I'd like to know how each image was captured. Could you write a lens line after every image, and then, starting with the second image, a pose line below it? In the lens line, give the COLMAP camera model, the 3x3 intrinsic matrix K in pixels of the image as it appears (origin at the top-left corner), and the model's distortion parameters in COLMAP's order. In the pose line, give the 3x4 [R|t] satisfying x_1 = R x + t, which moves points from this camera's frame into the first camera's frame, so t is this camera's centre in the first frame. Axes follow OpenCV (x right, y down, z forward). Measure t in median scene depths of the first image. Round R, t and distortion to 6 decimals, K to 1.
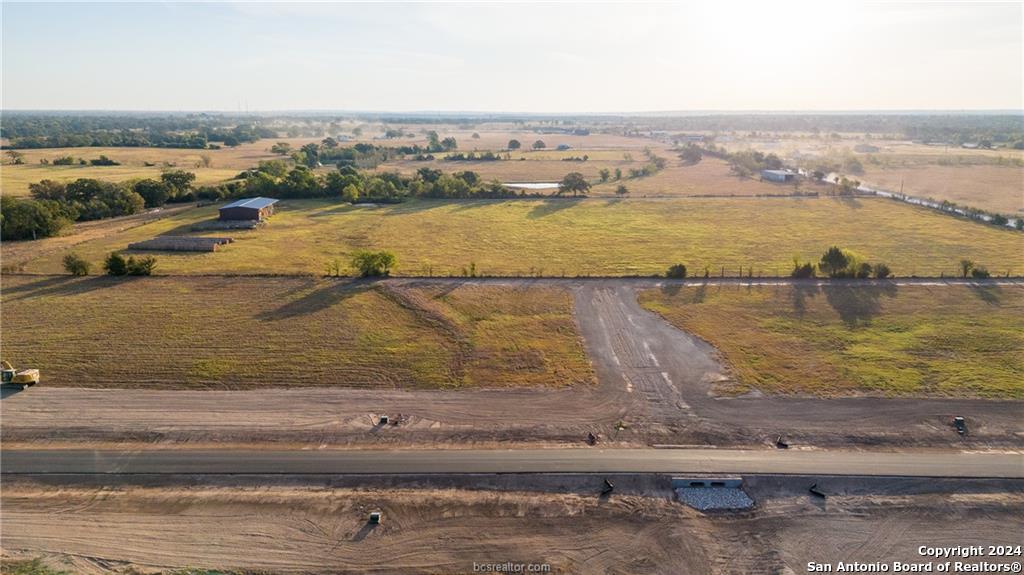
lens RADIAL K [[711.5, 0, 506.4], [0, 711.5, 287.8], [0, 0, 1]] dist [0.073666, -0.065652]
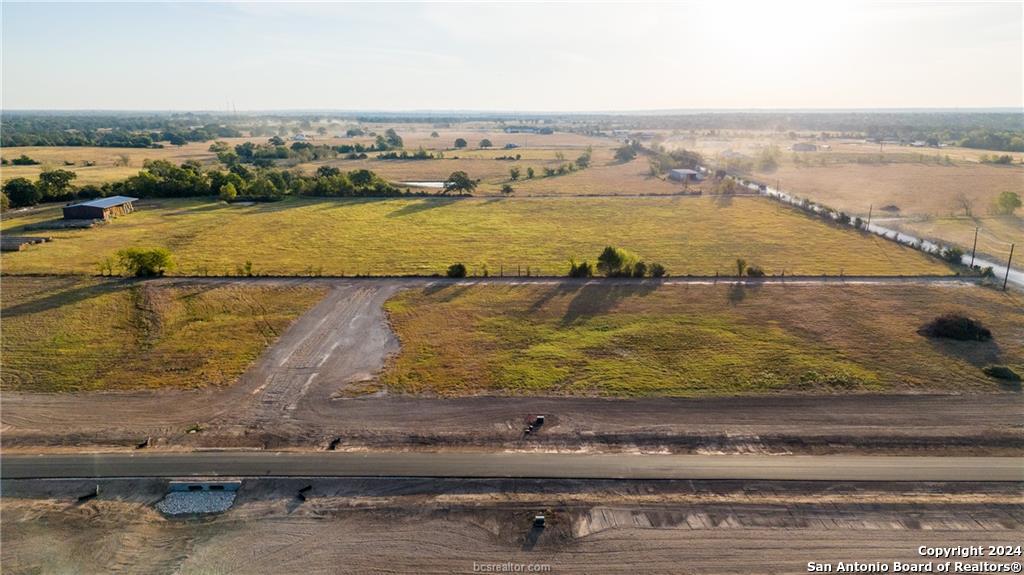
lens RADIAL K [[711.5, 0, 515.1], [0, 711.5, 283.4], [0, 0, 1]] dist [0.073666, -0.065652]
pose [[0.999981, -0.000992, -0.006092, 0.197208], [0.000964, 0.999989, -0.004560, -0.000335], [0.006096, 0.004554, 0.999971, 0.004140]]
